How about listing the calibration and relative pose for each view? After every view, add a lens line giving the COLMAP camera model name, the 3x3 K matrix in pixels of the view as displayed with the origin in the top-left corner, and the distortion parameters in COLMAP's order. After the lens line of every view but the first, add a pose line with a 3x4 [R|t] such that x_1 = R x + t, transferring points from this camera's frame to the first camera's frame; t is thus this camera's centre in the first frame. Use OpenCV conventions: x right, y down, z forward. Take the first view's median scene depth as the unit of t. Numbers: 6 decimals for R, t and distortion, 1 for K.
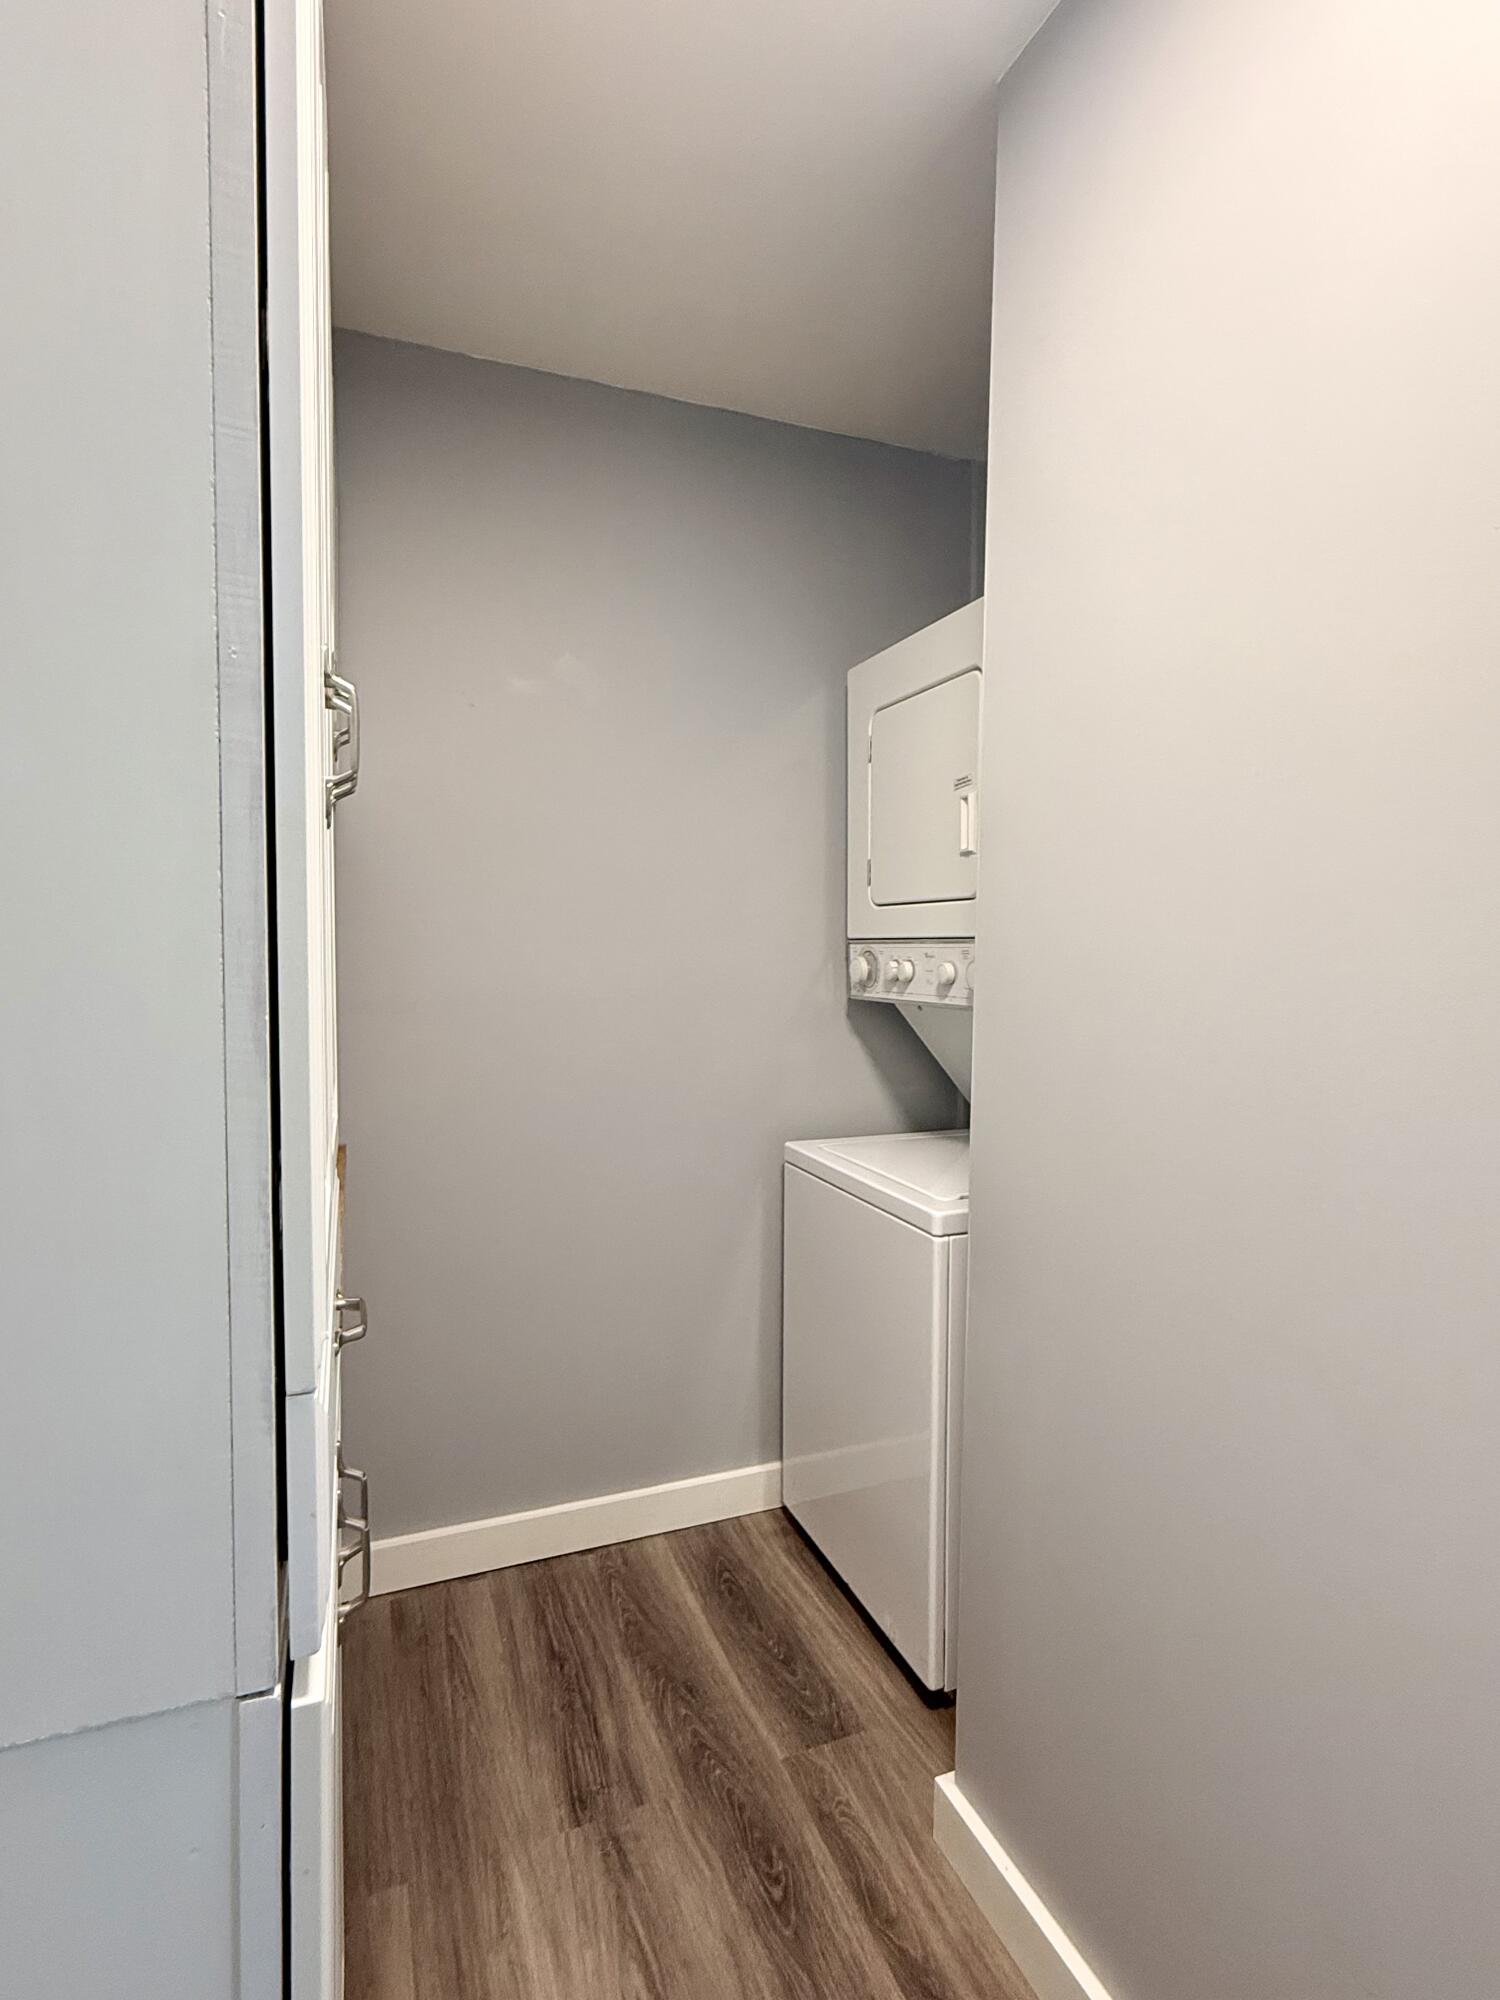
lens RADIAL K [[1012.0, 0, 741.4], [0, 1012.0, 992.4], [0, 0, 1]] dist [-0.000206, -0.001195]
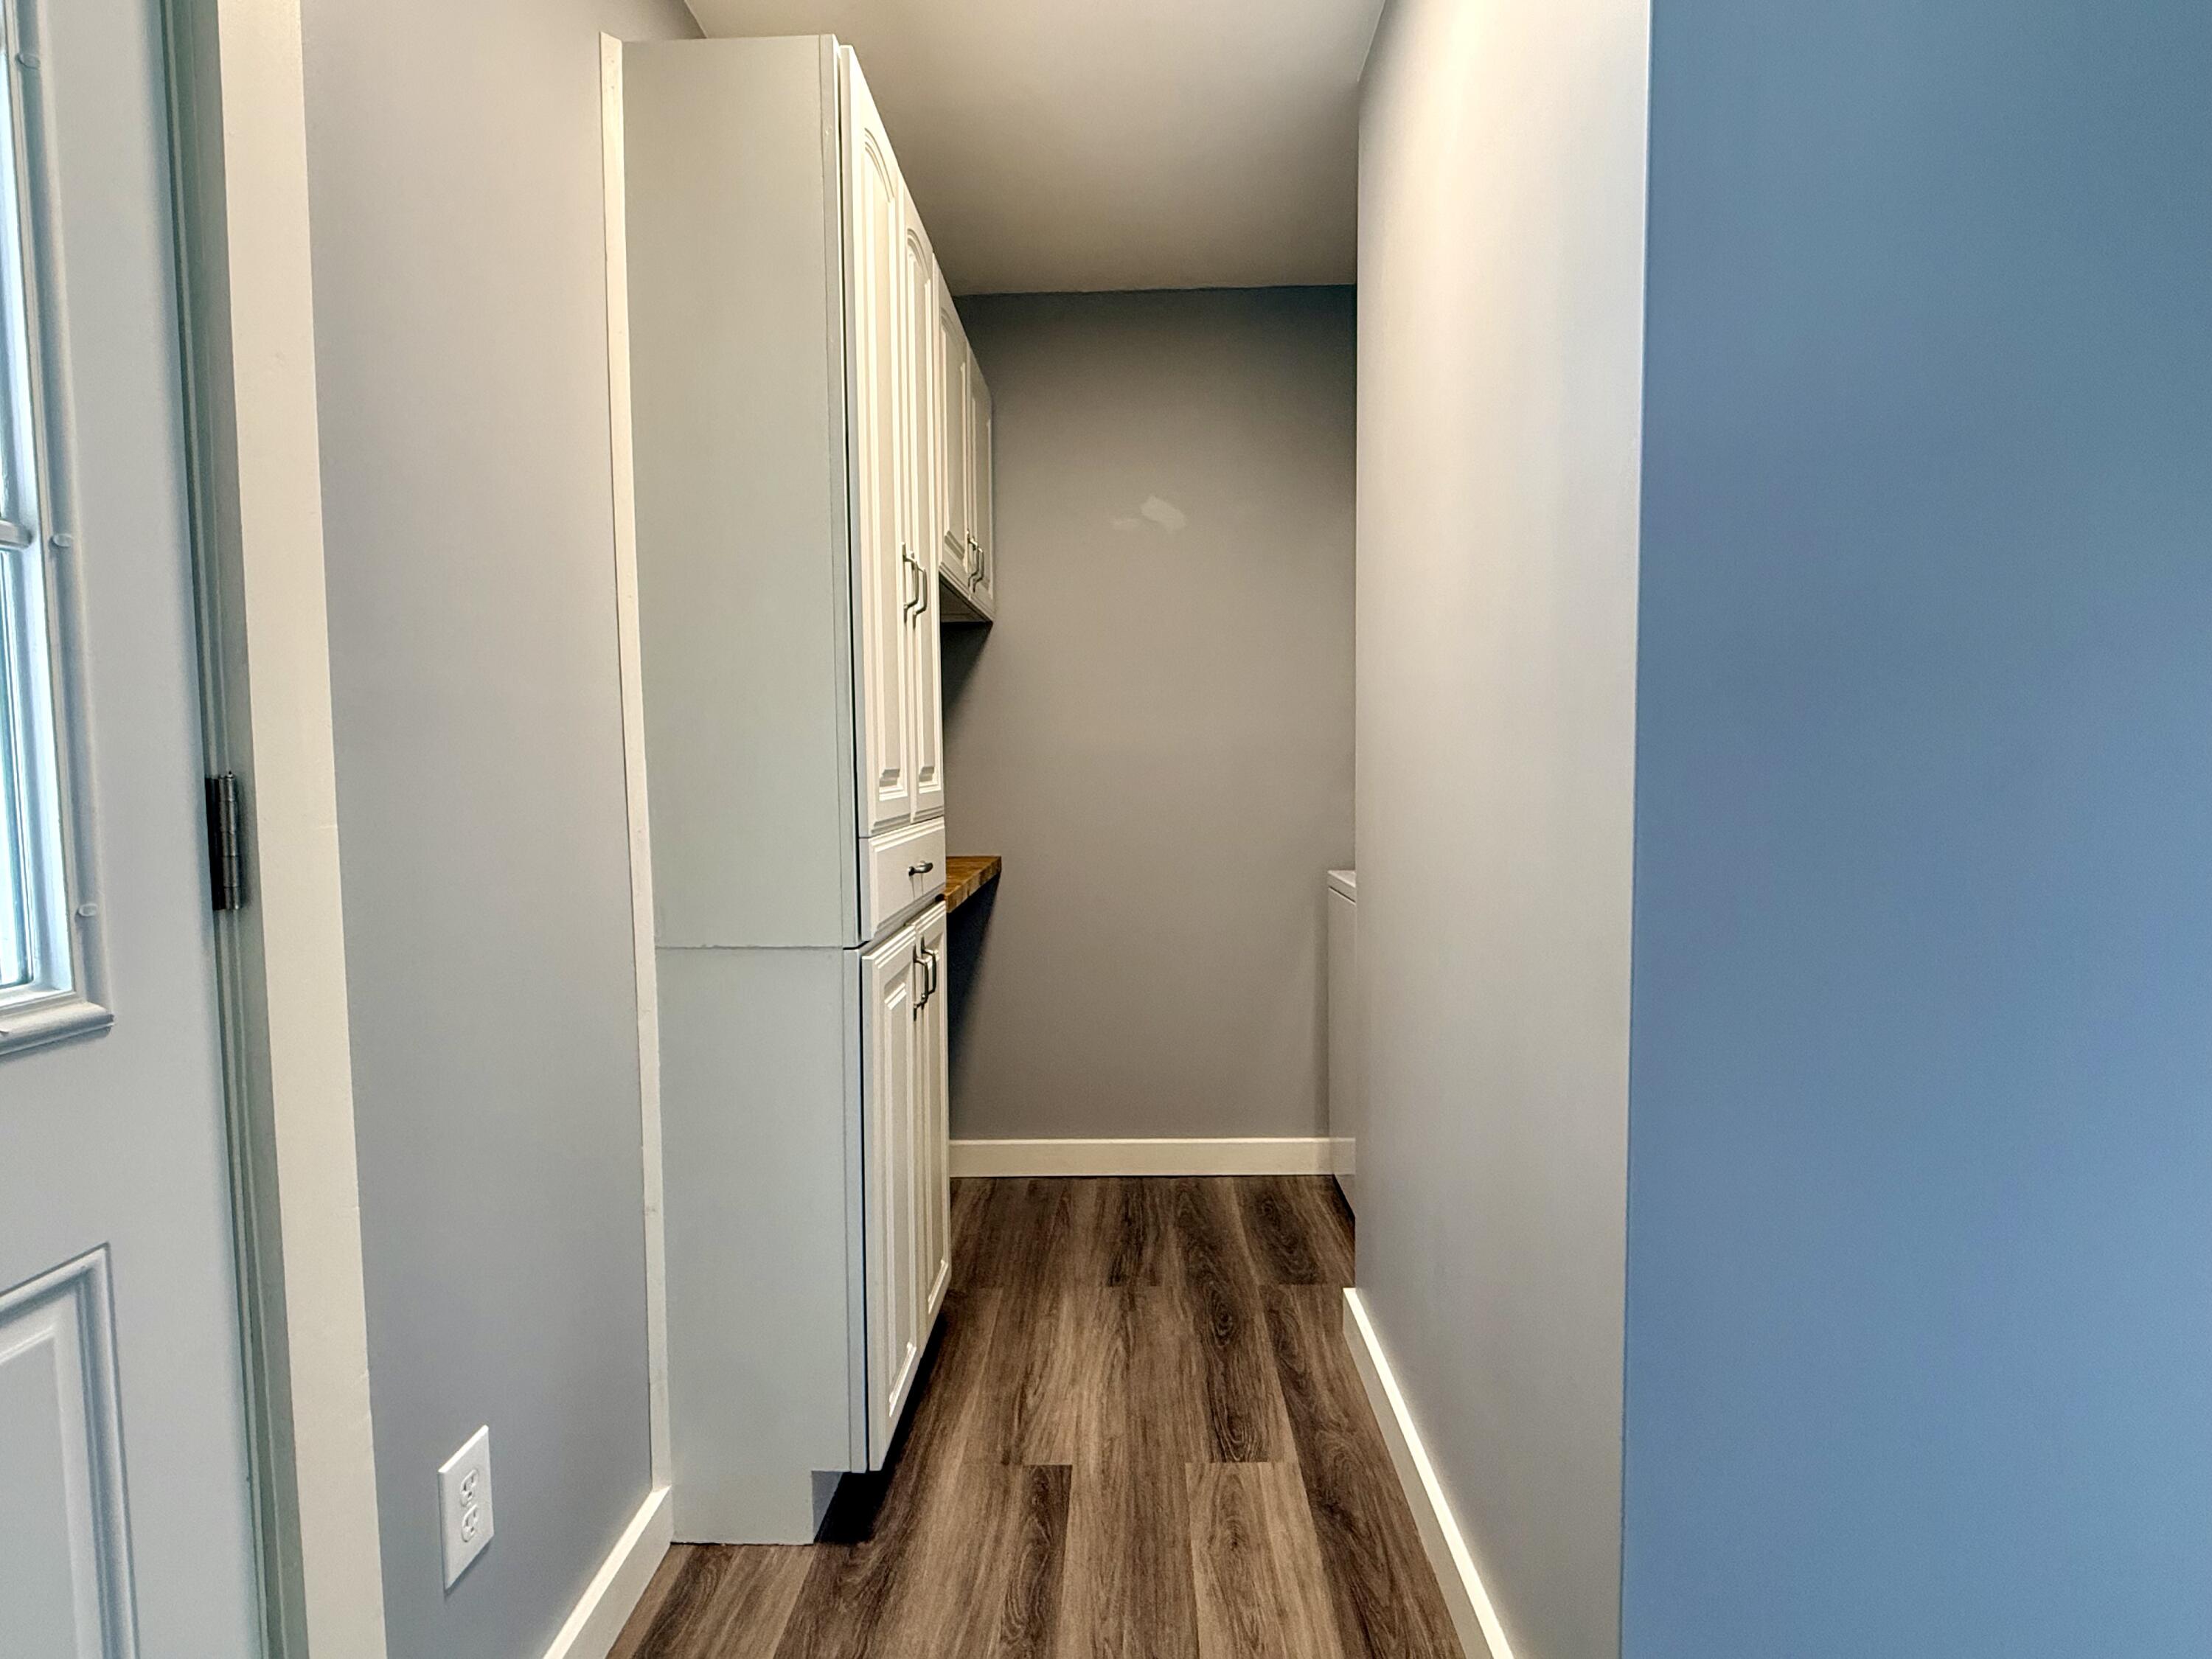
lens RADIAL K [[1119.3, 0, 1103.3], [0, 1119.3, 848.3], [0, 0, 1]] dist [-0.000206, -0.001195]
pose [[0.920632, 0.010182, -0.390298, 0.441794], [-0.002127, 0.999776, 0.021064, 0.123506], [0.390425, -0.018562, 0.920447, -0.497064]]
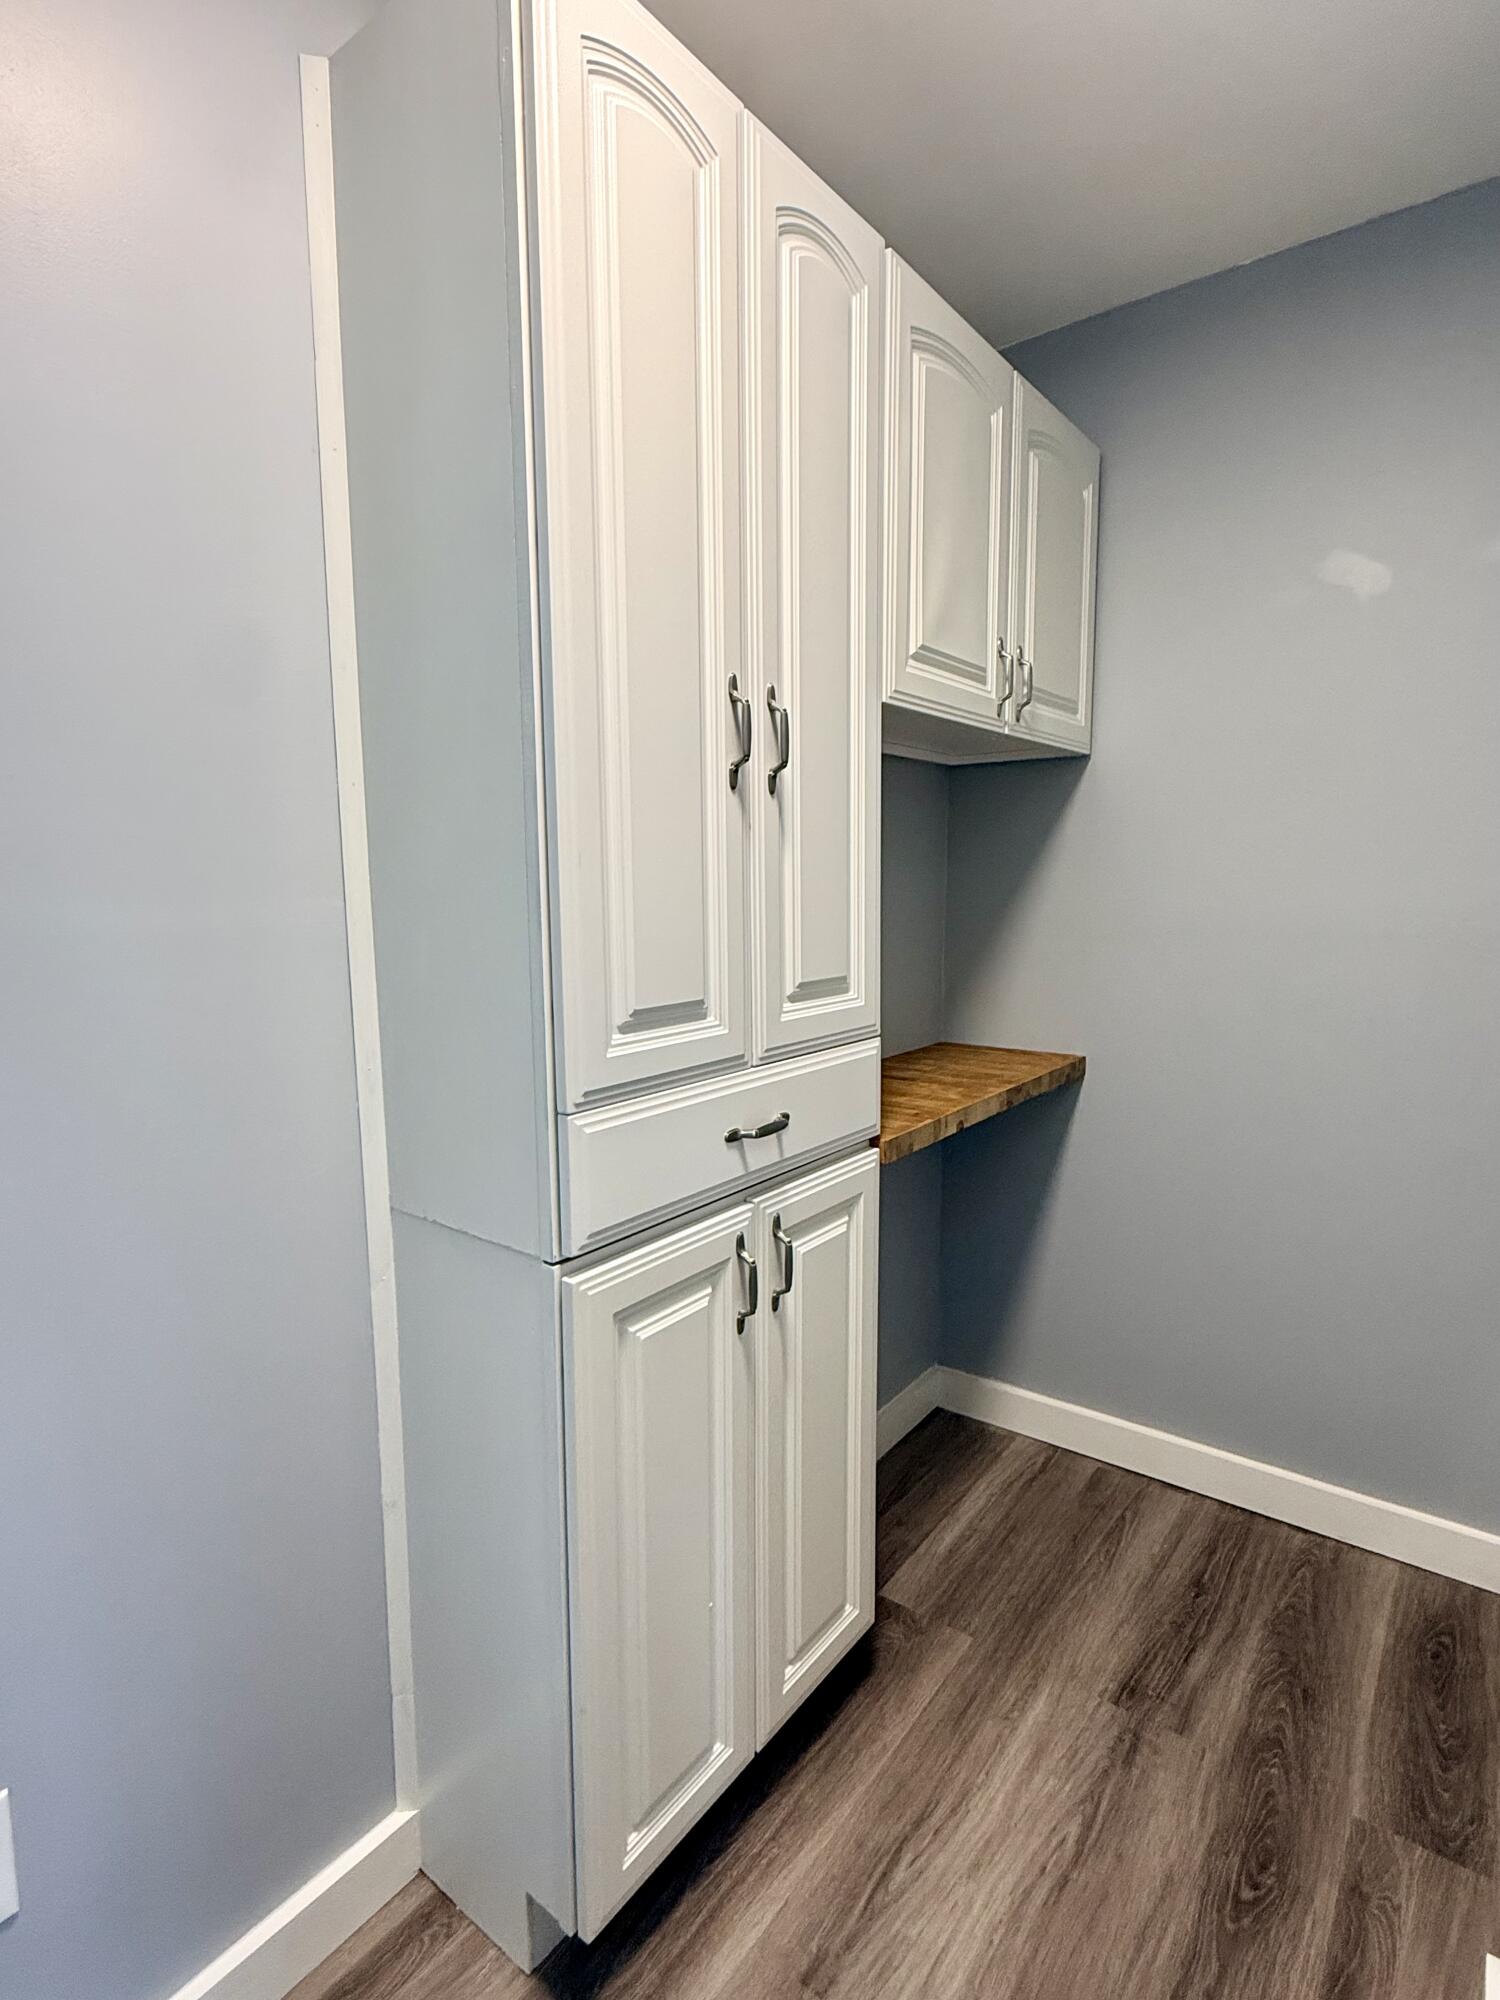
lens RADIAL K [[1012.0, 0, 757.4], [0, 1012.0, 997.3], [0, 0, 1]] dist [-0.000206, -0.001195]
pose [[0.520602, 0.089305, -0.849116, 0.448904], [-0.037176, 0.995943, 0.081954, 0.005664], [0.852990, -0.011098, 0.521810, 0.118370]]
